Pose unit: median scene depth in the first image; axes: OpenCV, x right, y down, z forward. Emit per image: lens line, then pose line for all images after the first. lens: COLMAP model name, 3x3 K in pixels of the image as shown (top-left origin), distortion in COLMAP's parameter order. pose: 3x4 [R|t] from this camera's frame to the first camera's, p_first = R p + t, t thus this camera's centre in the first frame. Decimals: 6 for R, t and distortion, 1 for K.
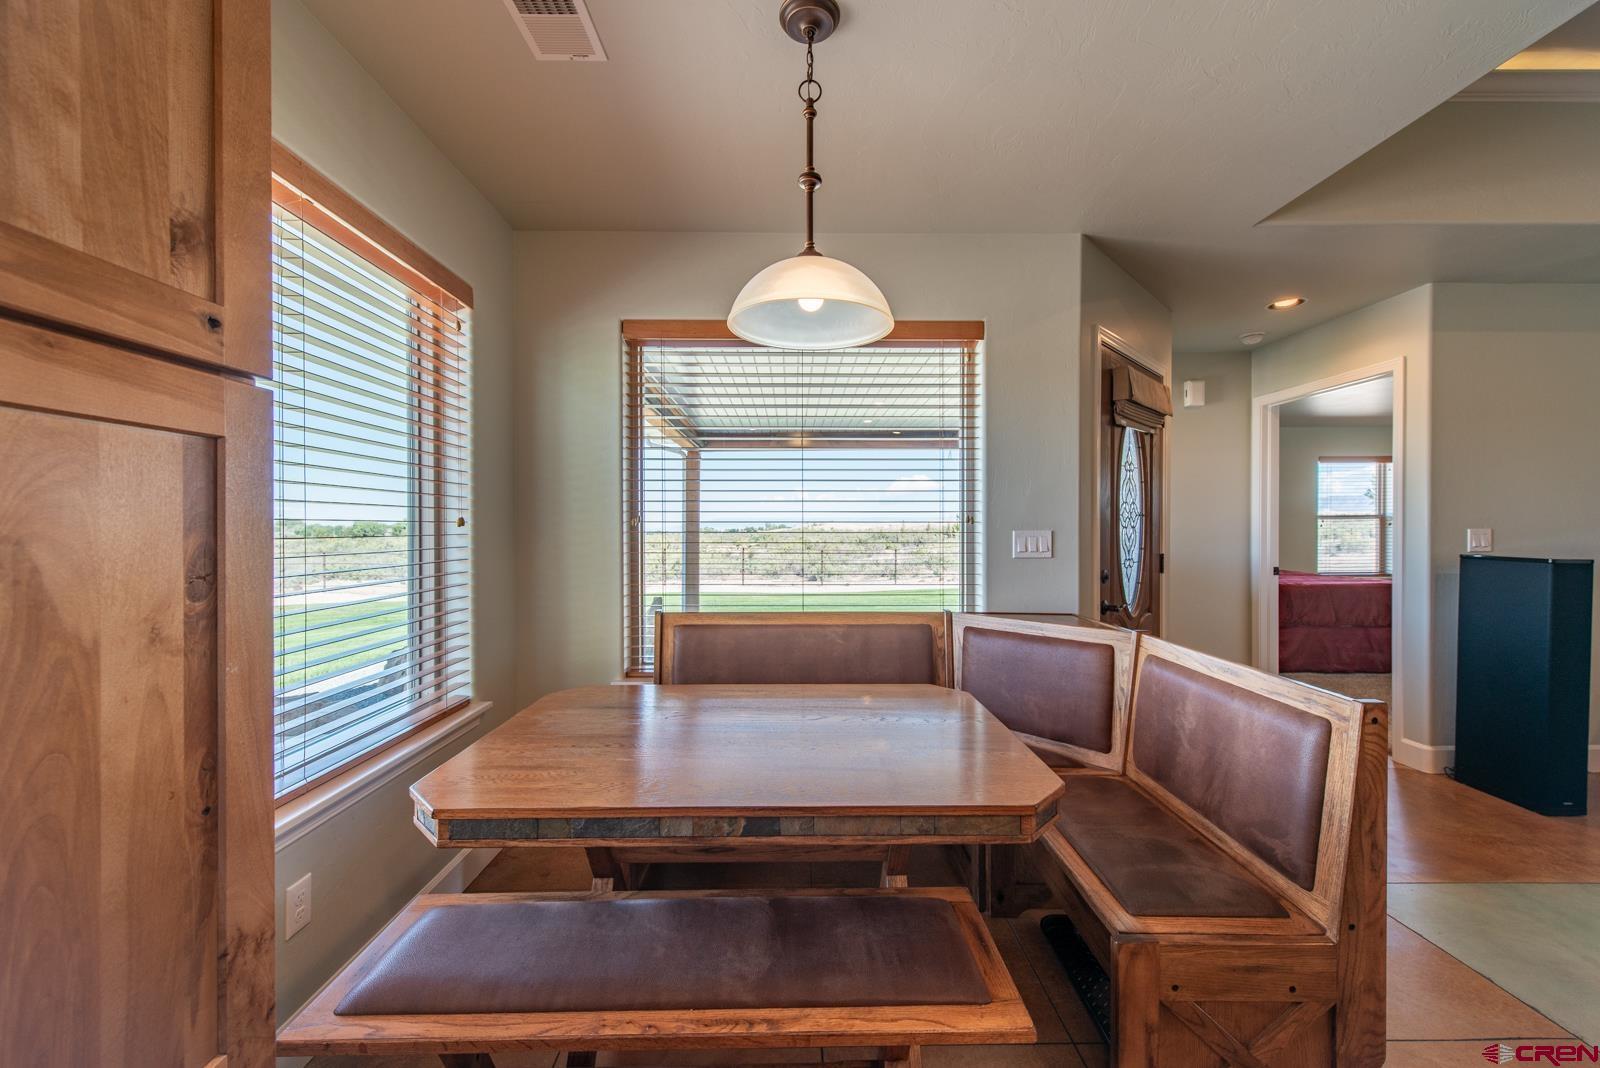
lens RADIAL K [[625.3, 0, 804.4], [0, 625.3, 532.3], [0, 0, 1]] dist [0.012913, -0.003491]
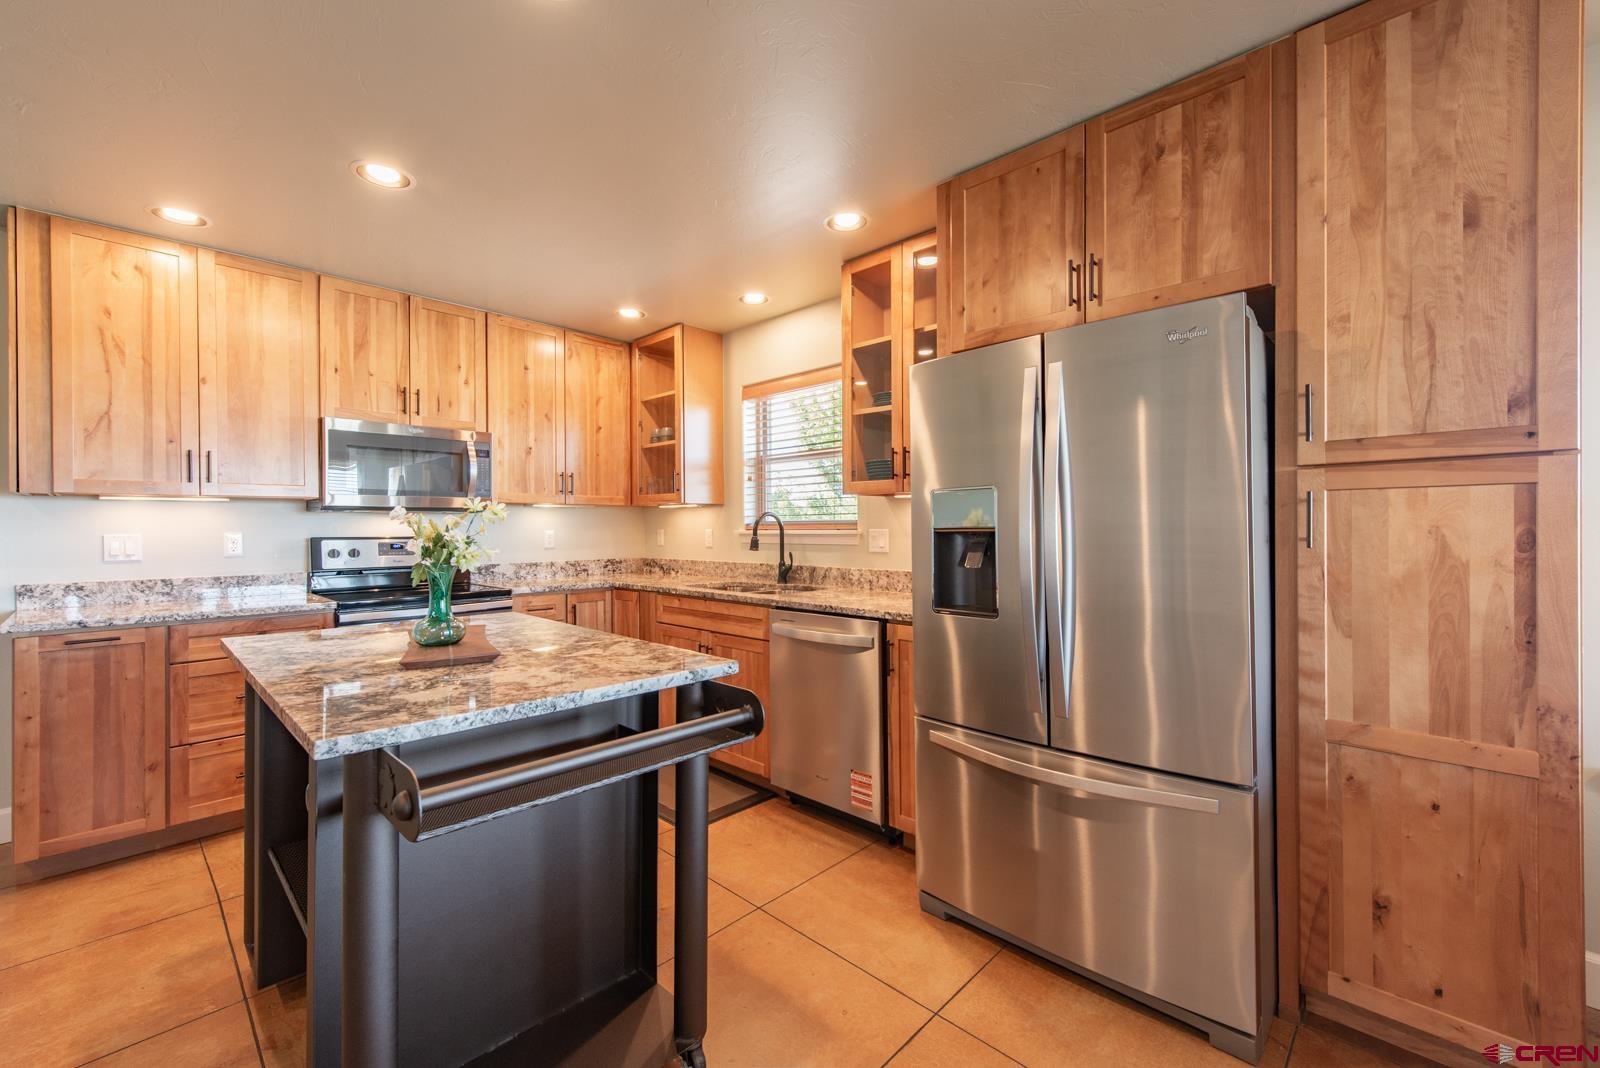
lens RADIAL K [[653.1, 0, 792.5], [0, 653.1, 526.4], [0, 0, 1]] dist [0.004670, -0.001043]
pose [[-0.713150, 0.007433, -0.700972, 0.688100], [0.003980, 0.999971, 0.006555, -0.004597], [0.701000, 0.001884, -0.713158, 0.206857]]
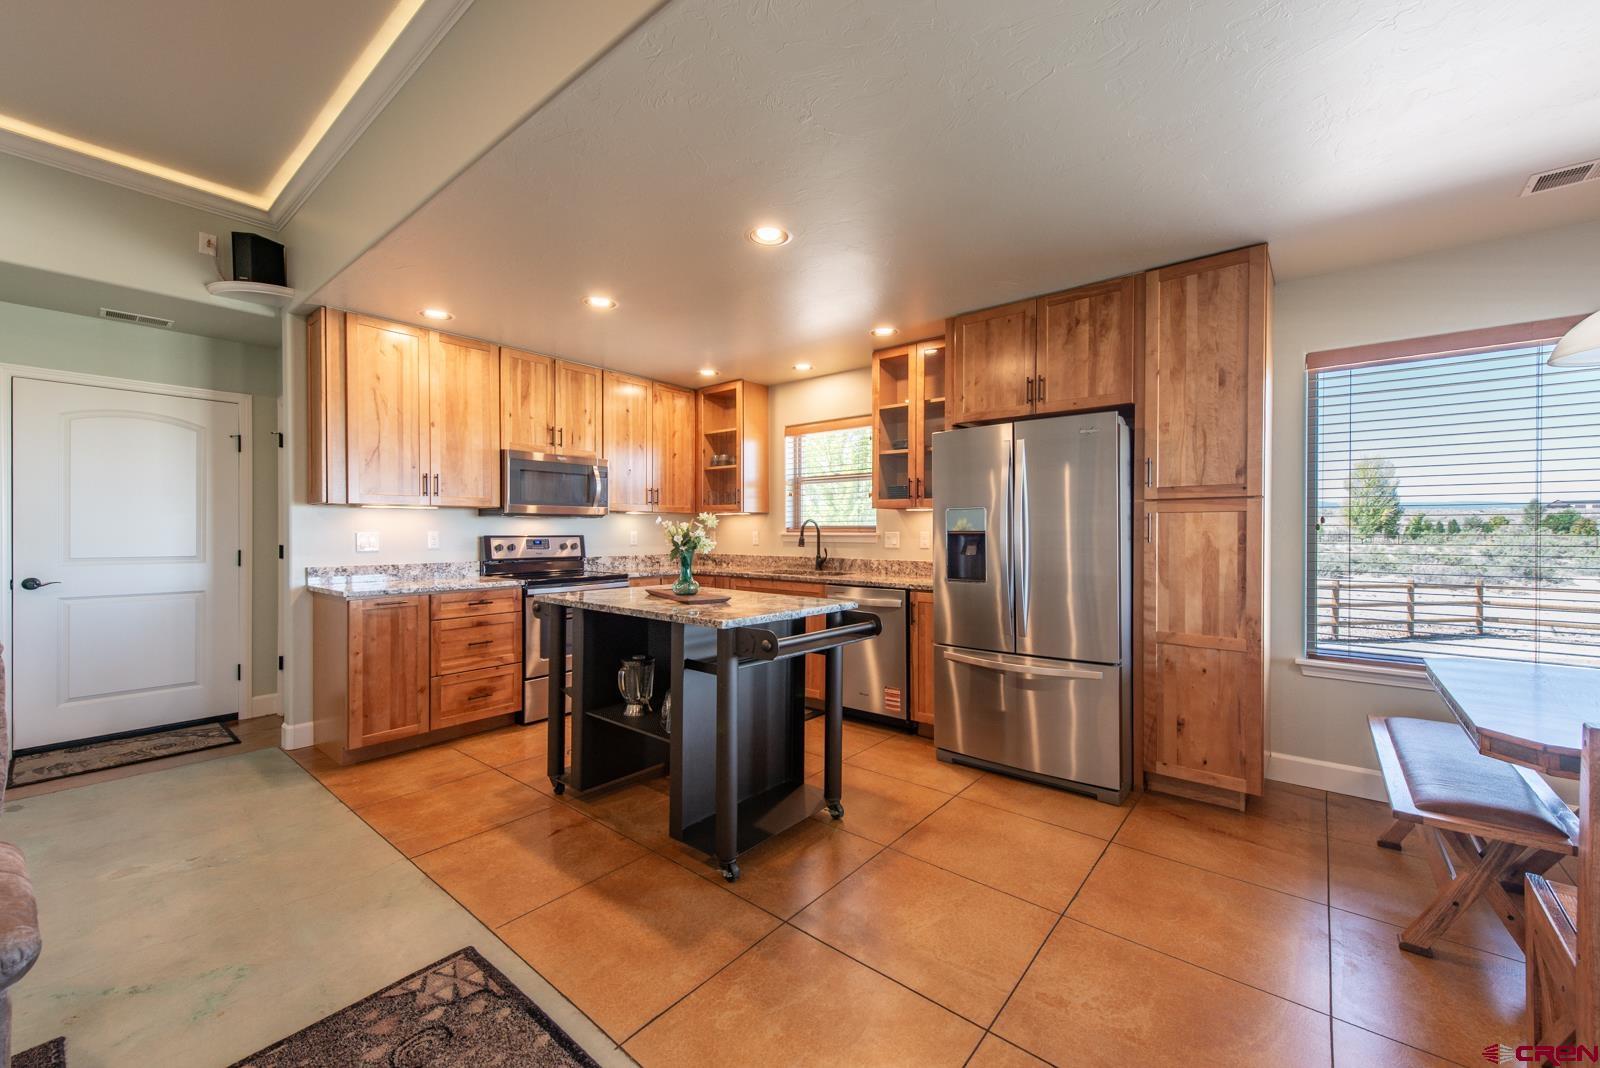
lens RADIAL K [[625.3, 0, 800.7], [0, 625.3, 532.3], [0, 0, 1]] dist [0.012913, -0.003491]
pose [[-0.650942, 0.005532, -0.759108, 1.269144], [-0.003104, 0.999946, 0.009948, -0.006493], [0.759121, 0.008832, -0.650889, 0.397107]]
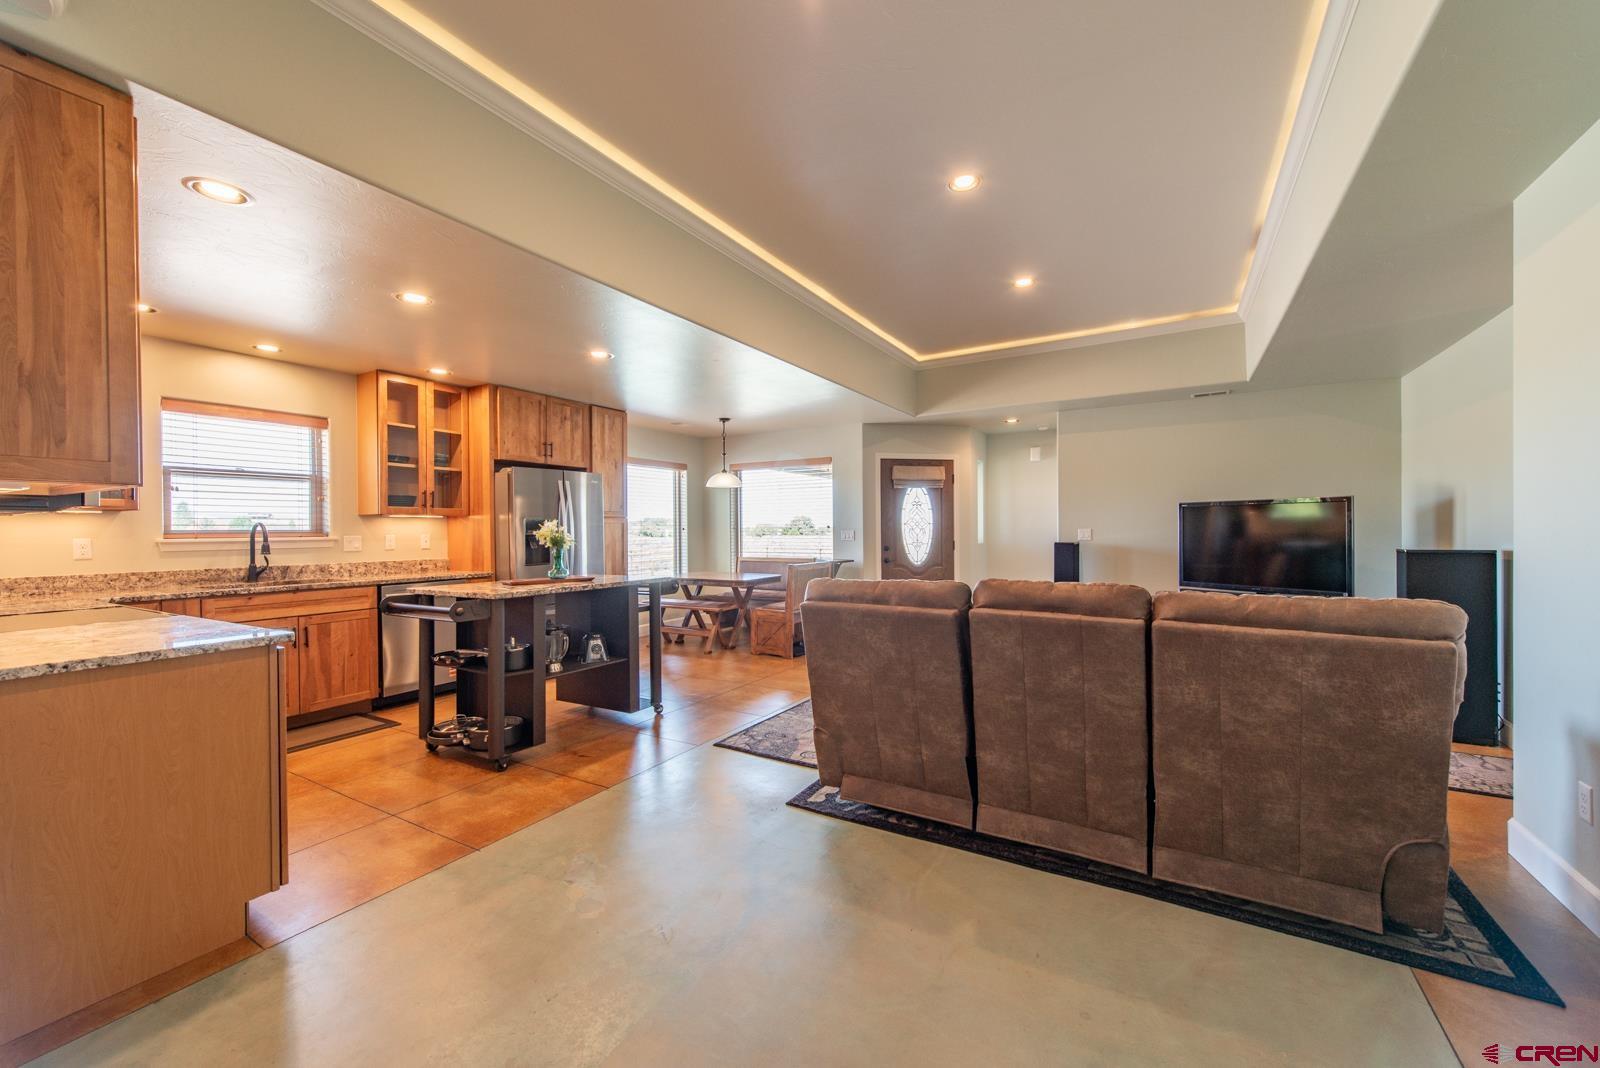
lens RADIAL K [[625.3, 0, 804.8], [0, 625.3, 531.9], [0, 0, 1]] dist [0.012913, -0.003491]
pose [[0.851675, -0.001884, -0.524067, 1.986601], [0.002504, 0.999997, 0.000475, 0.001283], [0.524064, -0.001717, 0.851677, -1.763916]]
